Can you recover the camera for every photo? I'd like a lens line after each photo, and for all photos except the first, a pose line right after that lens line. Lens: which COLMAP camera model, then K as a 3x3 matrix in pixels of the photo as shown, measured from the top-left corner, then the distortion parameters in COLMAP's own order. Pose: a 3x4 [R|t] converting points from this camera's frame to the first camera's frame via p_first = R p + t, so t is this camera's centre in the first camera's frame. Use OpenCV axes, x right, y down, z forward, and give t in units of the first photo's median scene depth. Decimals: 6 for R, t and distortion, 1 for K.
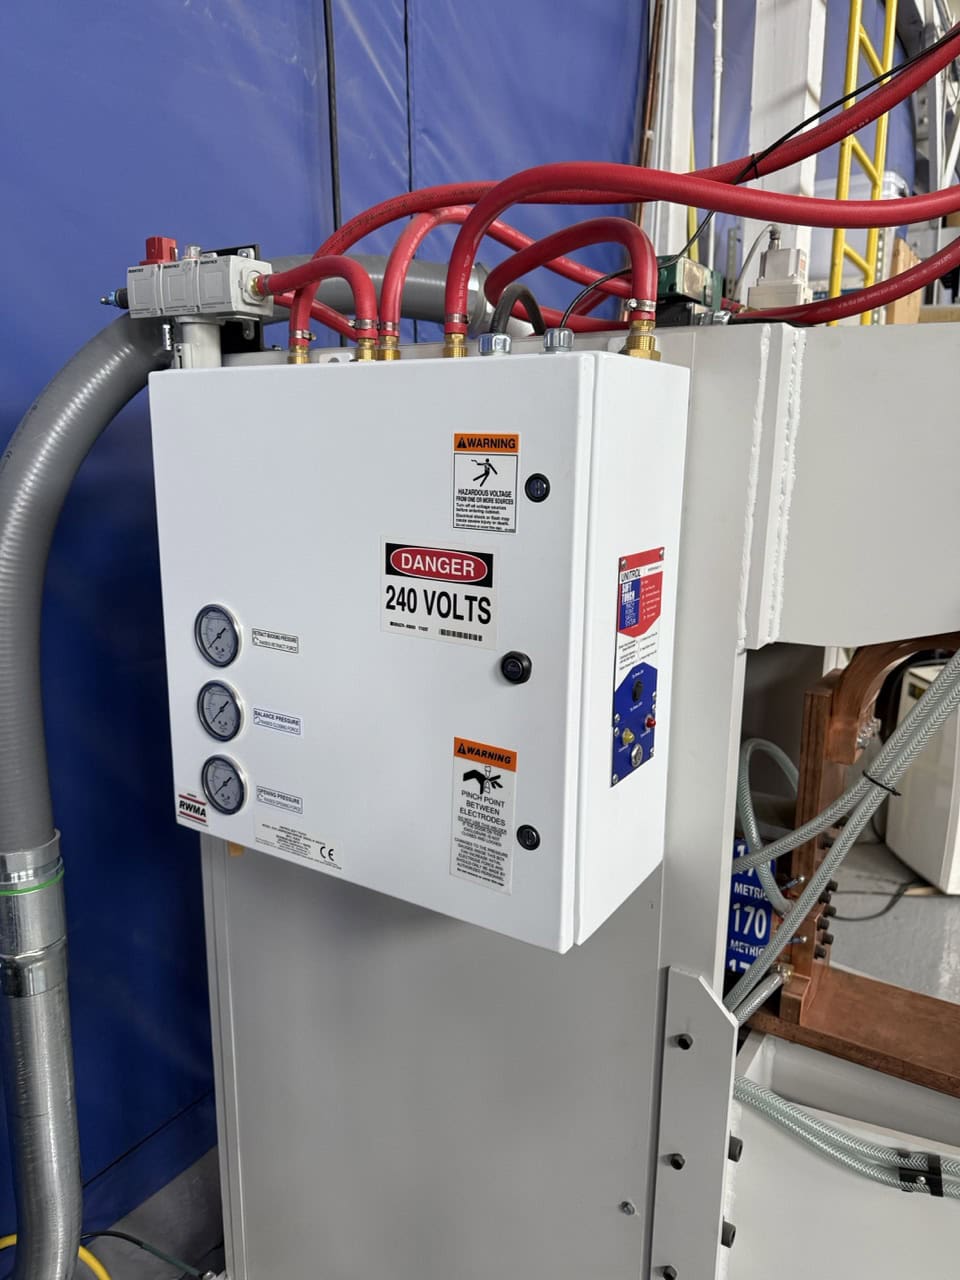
lens RADIAL K [[904.2, 0, 478.6], [0, 904.2, 616.1], [0, 0, 1]] dist [0.030947, -0.002533]
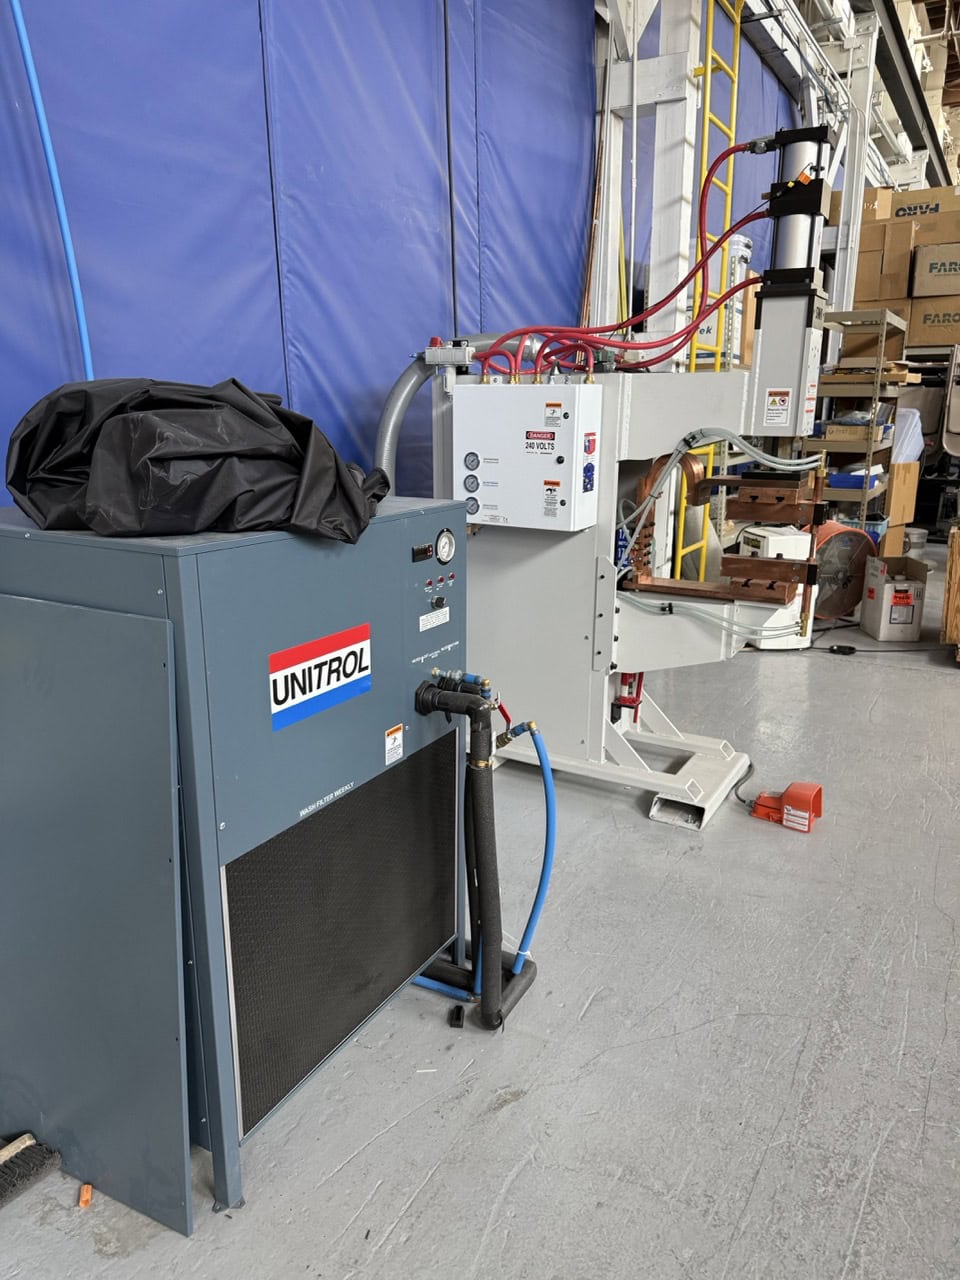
lens RADIAL K [[909.2, 0, 470.6], [0, 909.2, 646.5], [0, 0, 1]] dist [0.082573, -0.132370]
pose [[0.999067, -0.020921, 0.037769, -0.486574], [0.017882, 0.996708, 0.079081, 0.508763], [-0.039299, -0.078332, 0.996152, -2.880243]]
